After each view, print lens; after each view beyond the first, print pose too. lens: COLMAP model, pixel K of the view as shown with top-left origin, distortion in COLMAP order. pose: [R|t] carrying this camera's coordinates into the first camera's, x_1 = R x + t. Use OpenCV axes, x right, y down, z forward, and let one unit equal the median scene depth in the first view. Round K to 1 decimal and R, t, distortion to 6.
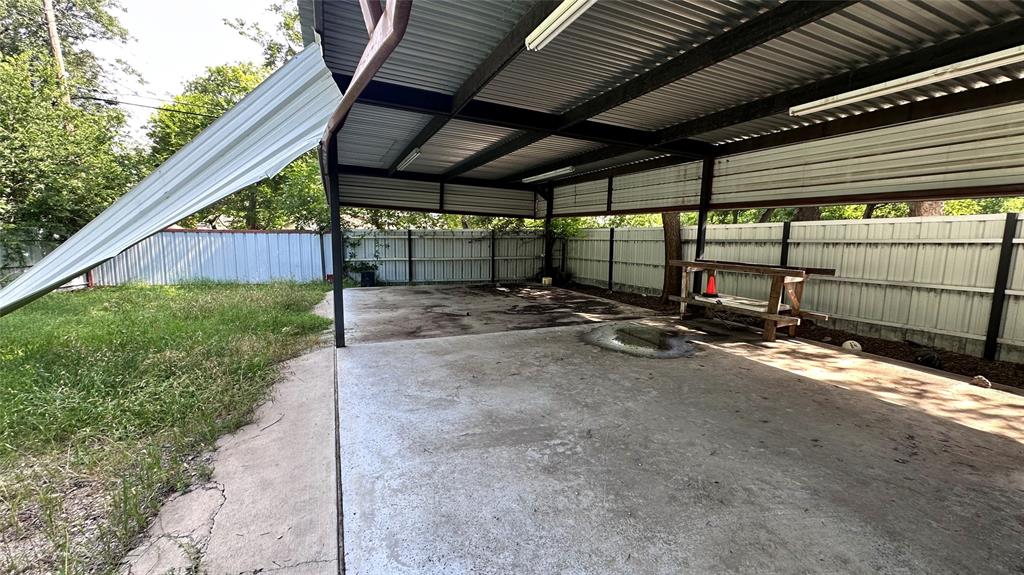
lens RADIAL K [[408.8, 0, 510.8], [0, 408.8, 283.4], [0, 0, 1]] dist [-0.000344, -0.000203]
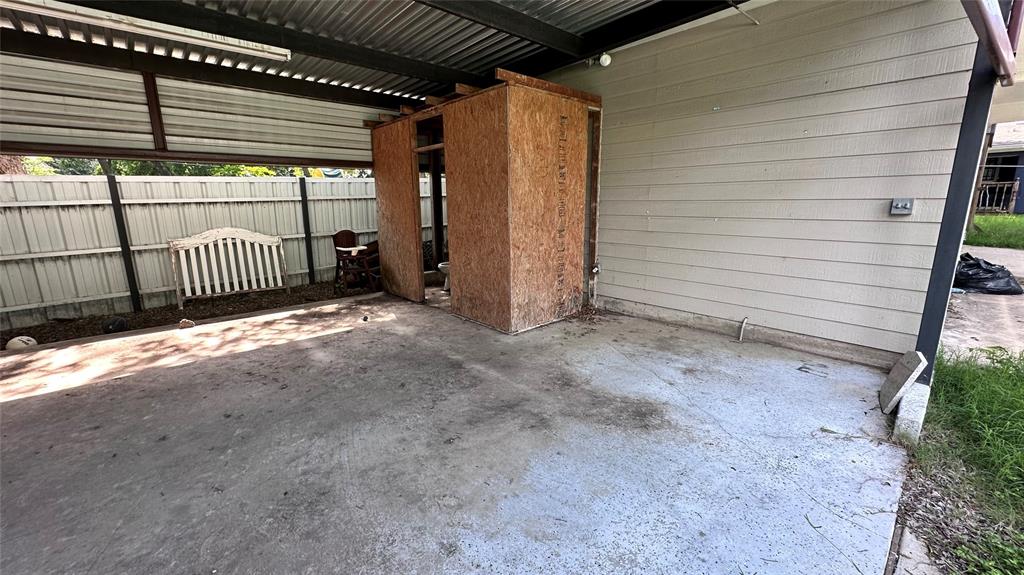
lens RADIAL K [[408.8, 0, 507.1], [0, 408.8, 292.4], [0, 0, 1]] dist [-0.000344, -0.000203]
pose [[-0.310187, -0.219728, 0.924934, -0.196352], [0.120022, 0.956087, 0.267380, -0.047933], [-0.943069, 0.193950, -0.270193, 0.432926]]
